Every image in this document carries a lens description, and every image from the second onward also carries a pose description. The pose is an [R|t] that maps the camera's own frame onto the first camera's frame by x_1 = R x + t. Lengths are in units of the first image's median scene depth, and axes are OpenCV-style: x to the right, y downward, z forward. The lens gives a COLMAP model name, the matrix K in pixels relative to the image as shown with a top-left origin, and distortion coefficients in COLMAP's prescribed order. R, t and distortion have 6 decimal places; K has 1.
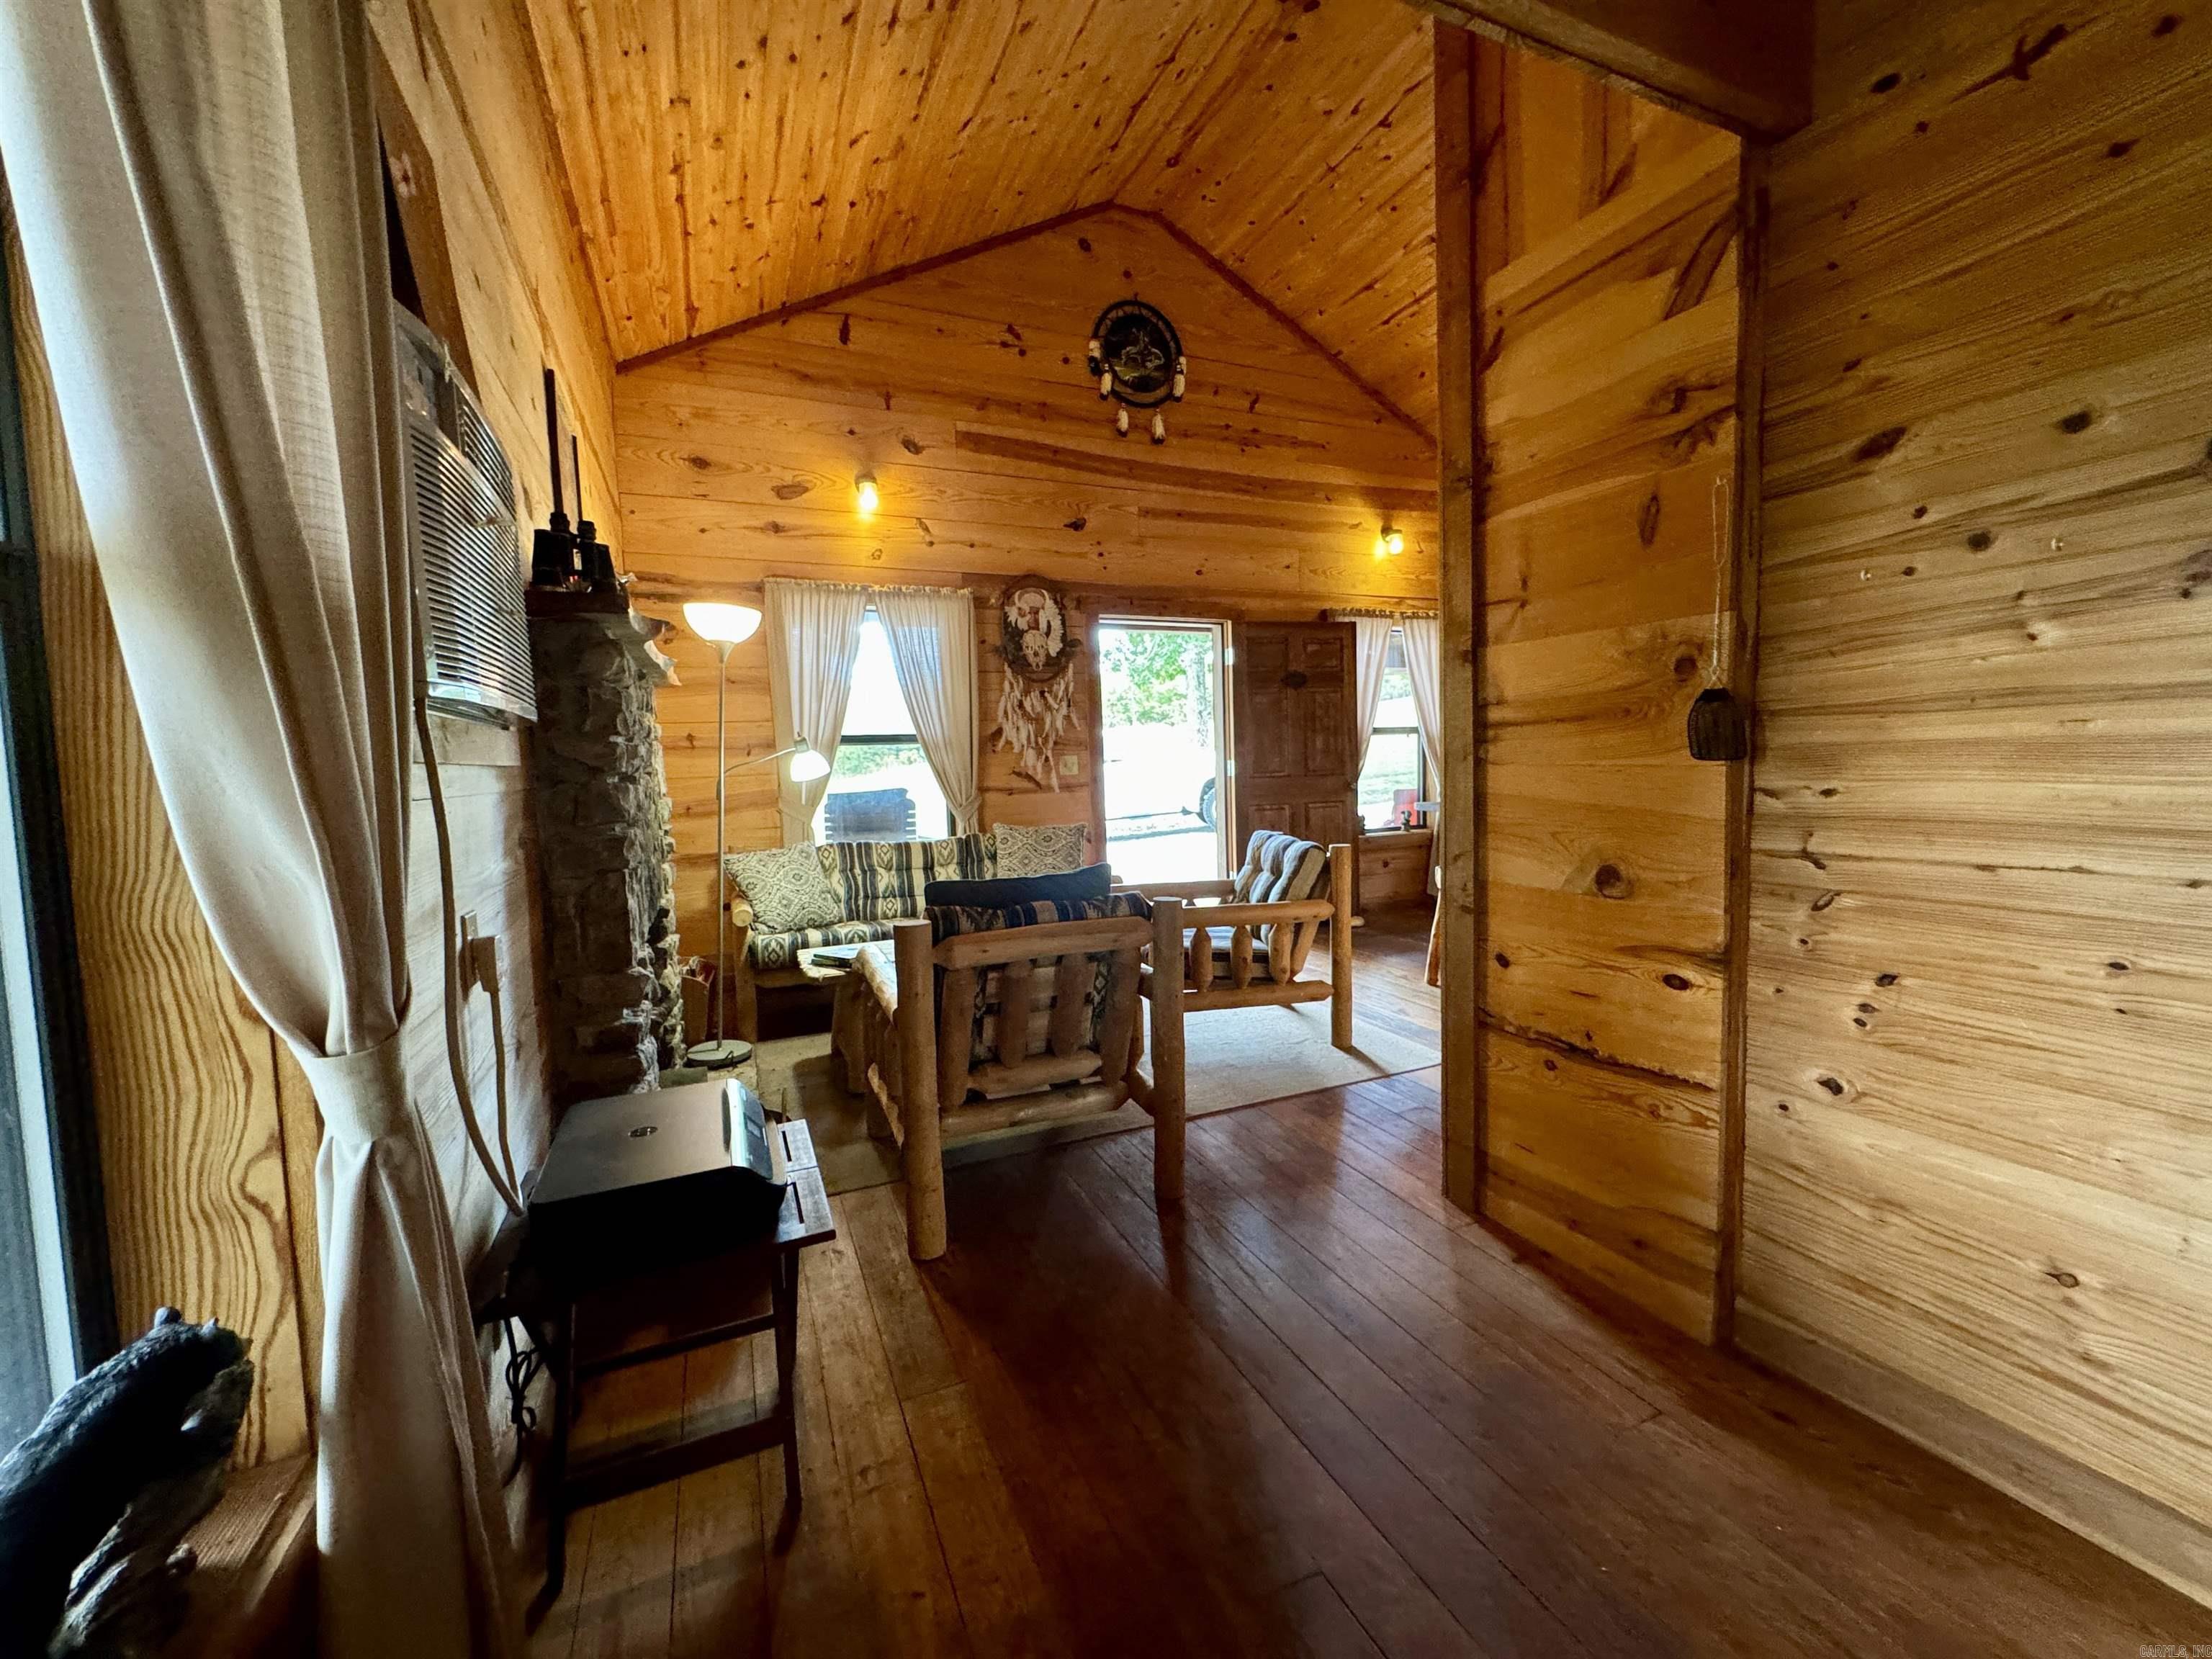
lens RADIAL K [[882.9, 0, 1101.6], [0, 882.9, 824.7], [0, 0, 1]] dist [-0.003348, 0.000633]
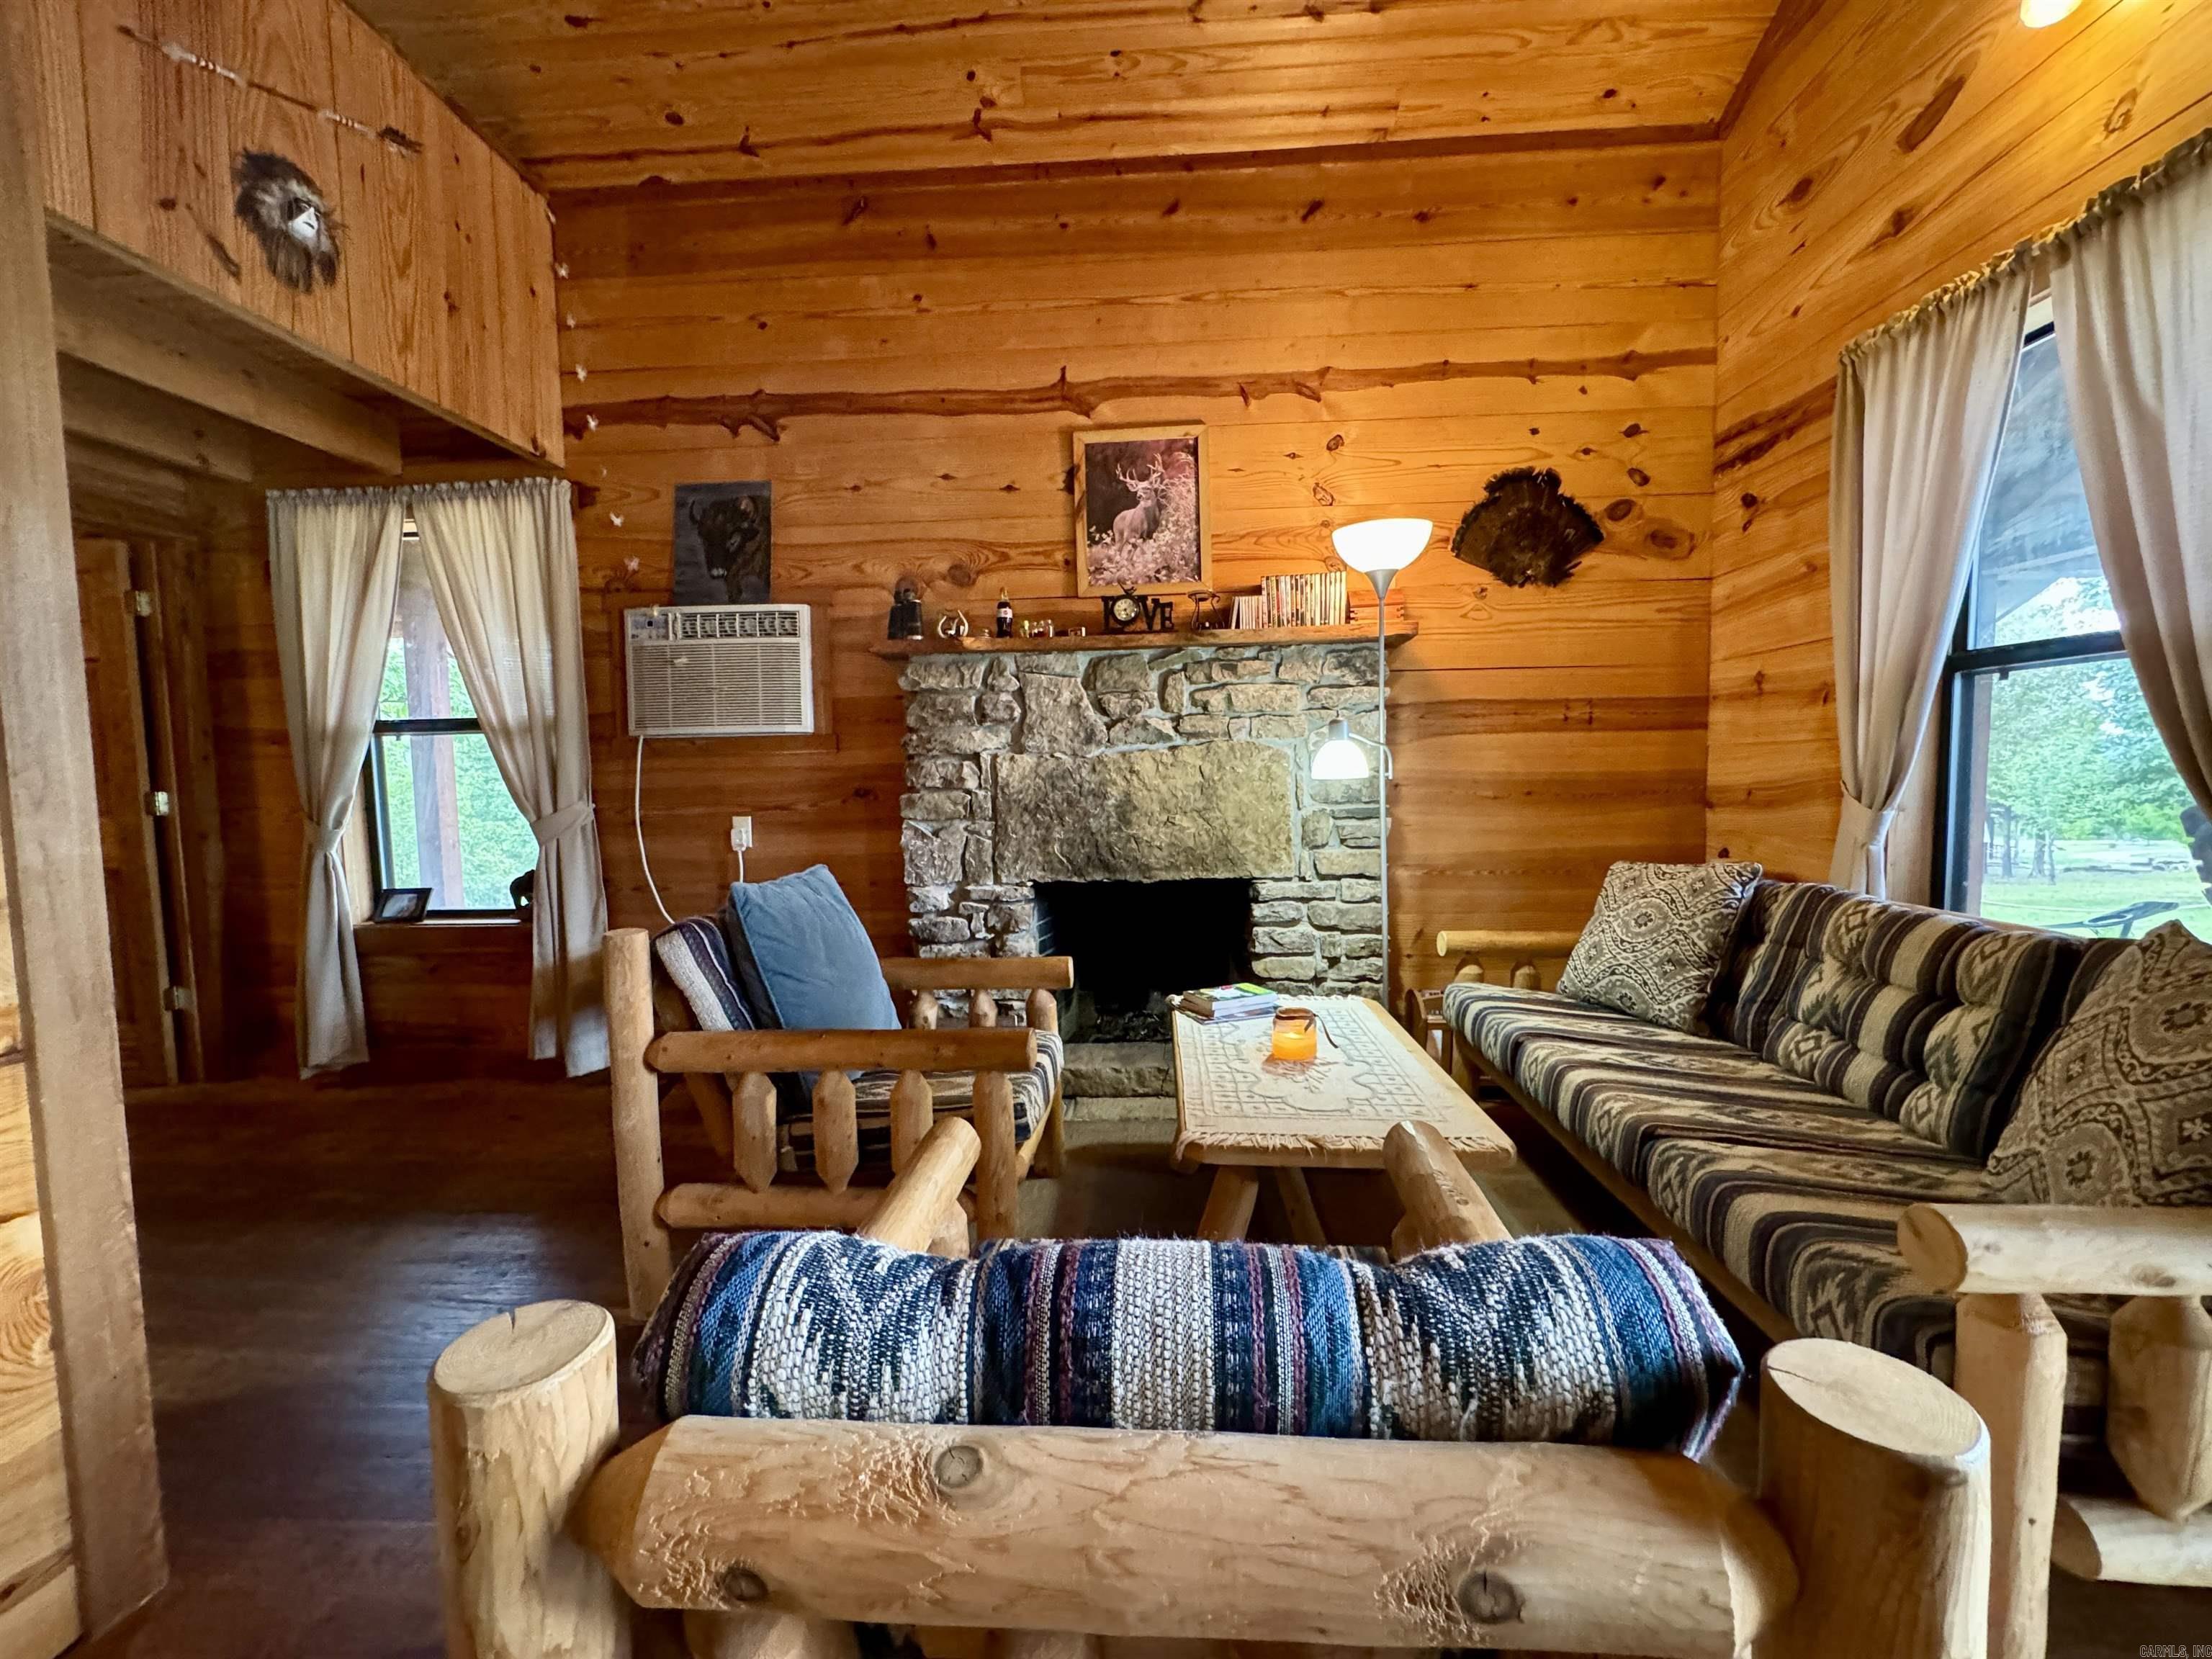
lens RADIAL K [[882.9, 0, 1103.8], [0, 882.9, 827.6], [0, 0, 1]] dist [-0.003348, 0.000633]
pose [[-0.448638, 0.098224, -0.888300, 0.249260], [-0.029410, 0.991781, 0.124520, -0.050380], [0.893230, 0.081989, -0.442062, 0.753303]]
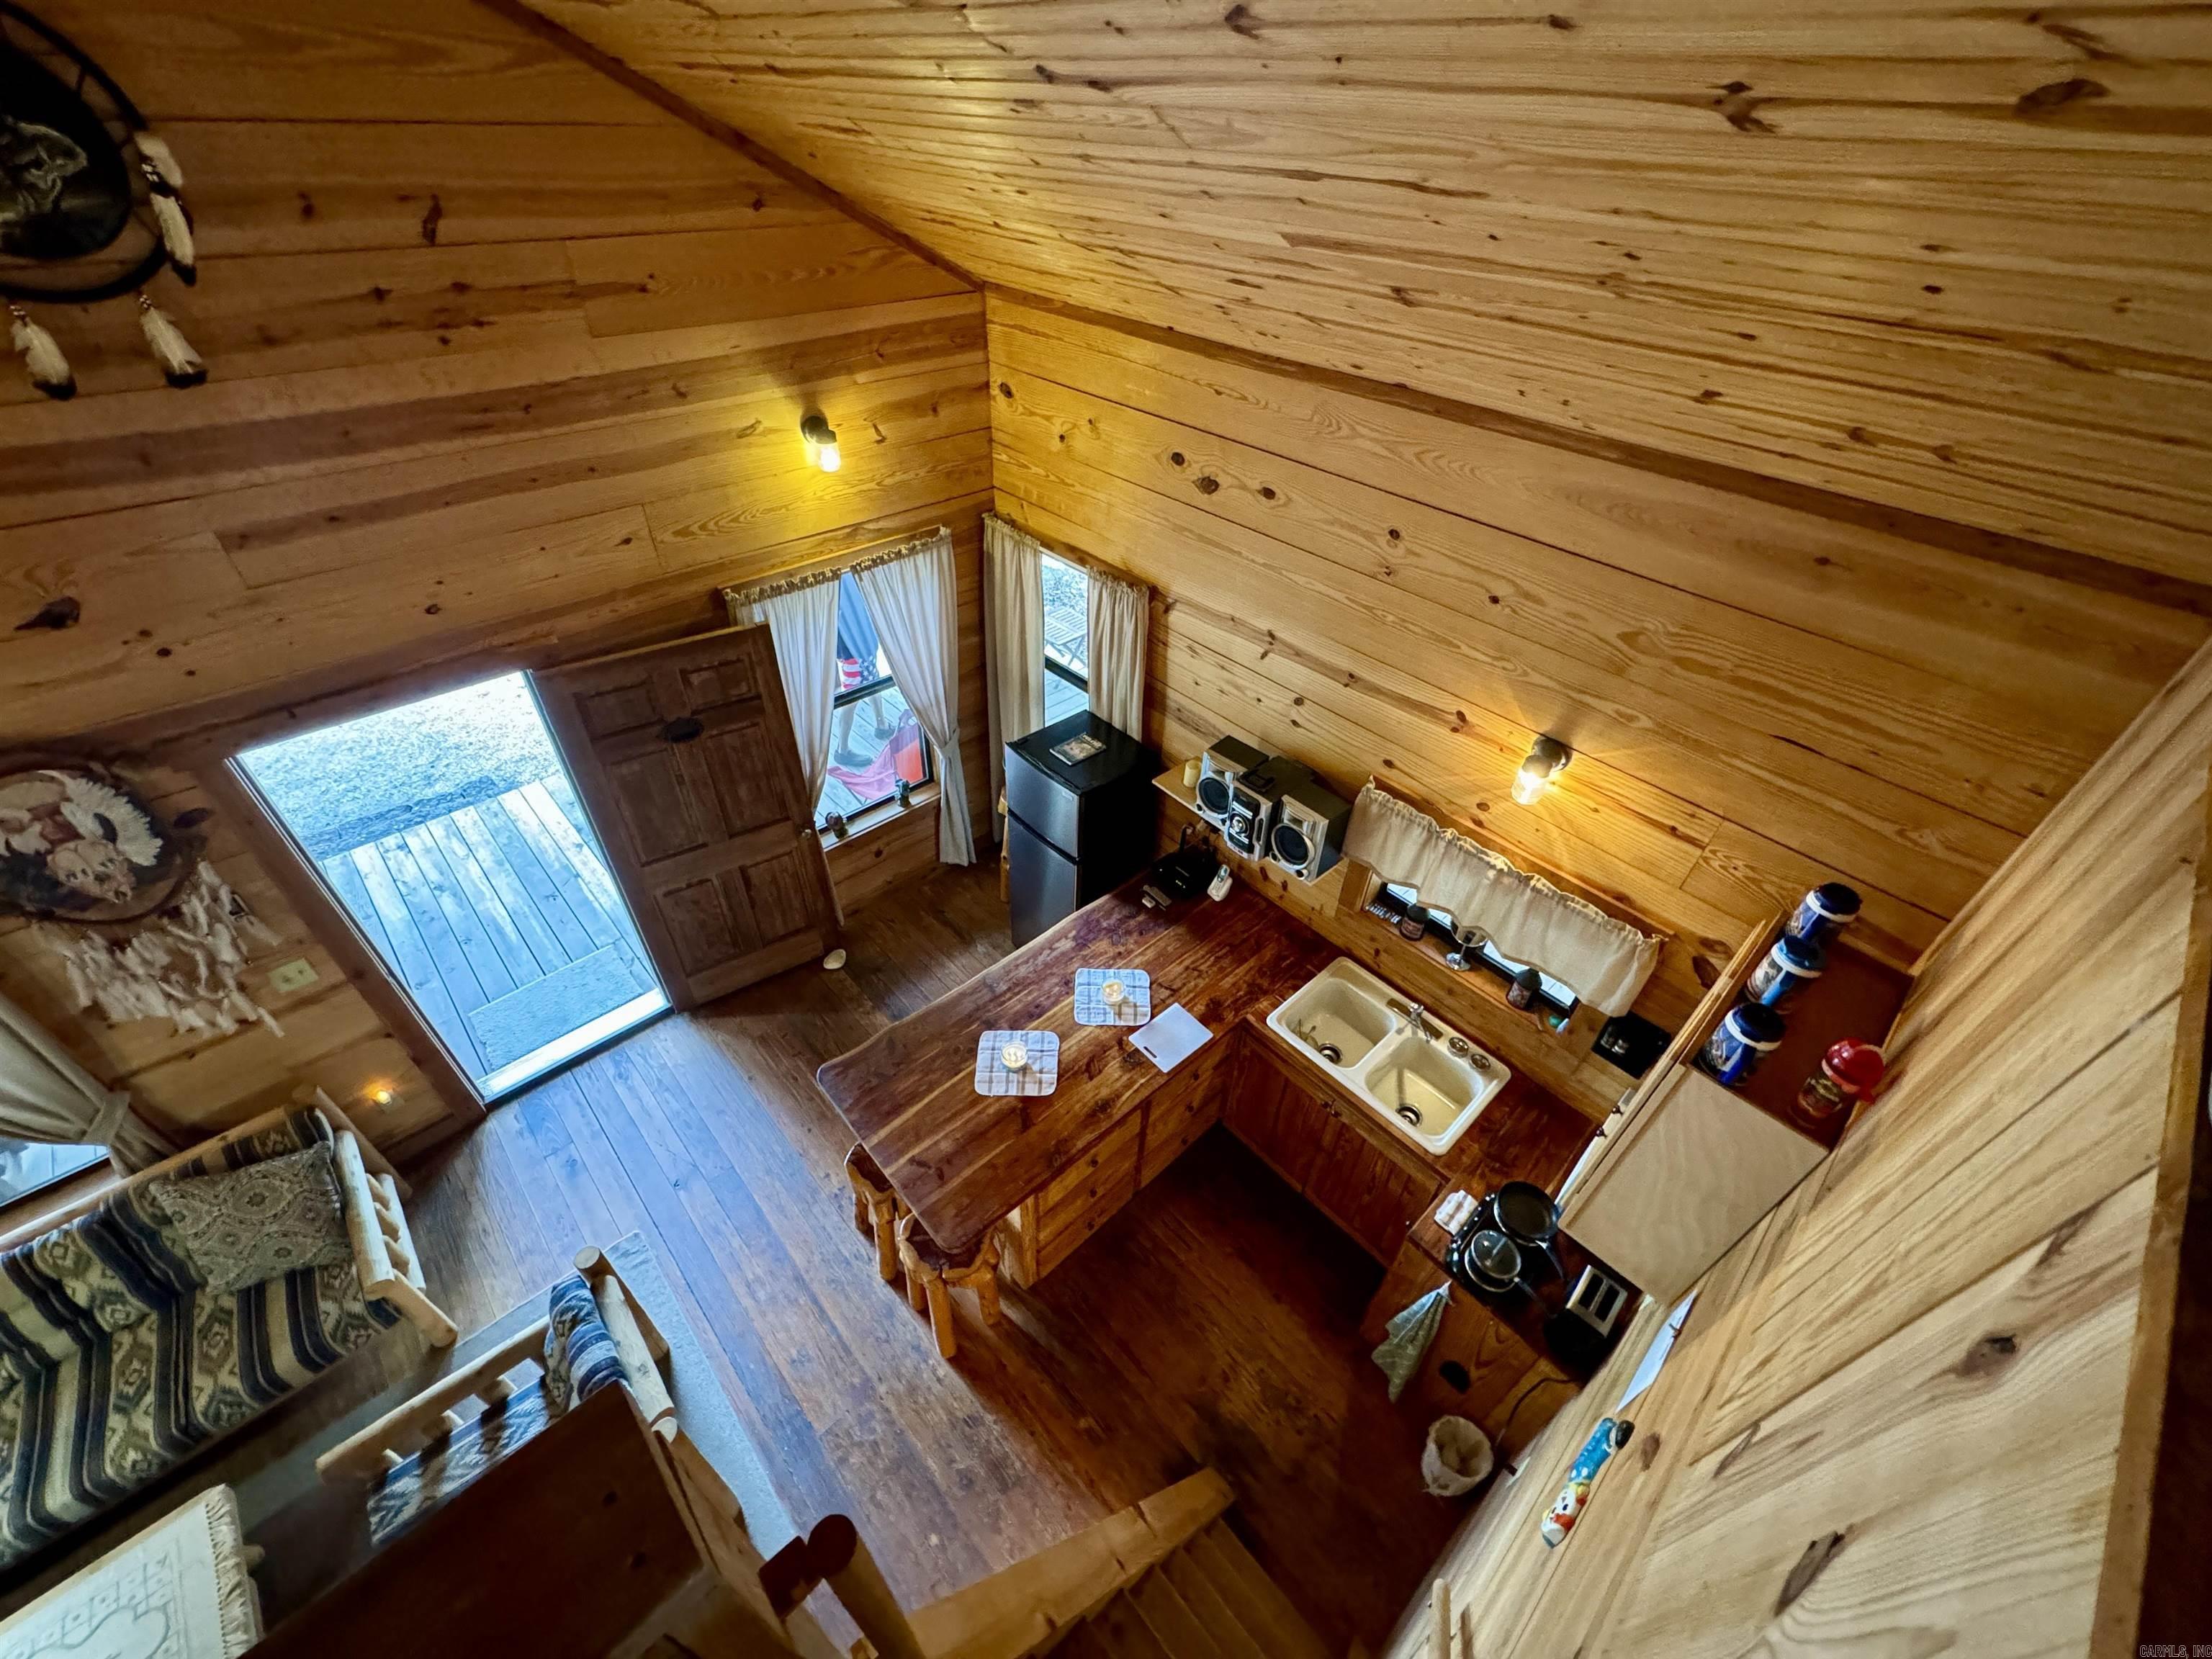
lens RADIAL K [[882.9, 0, 1102.6], [0, 882.9, 827.3], [0, 0, 1]] dist [-0.003348, 0.000633]
pose [[0.940883, -0.164350, 0.296189, 0.340124], [-0.040306, 0.813873, 0.579643, -0.546804], [-0.336324, -0.557314, 0.759135, 0.404158]]
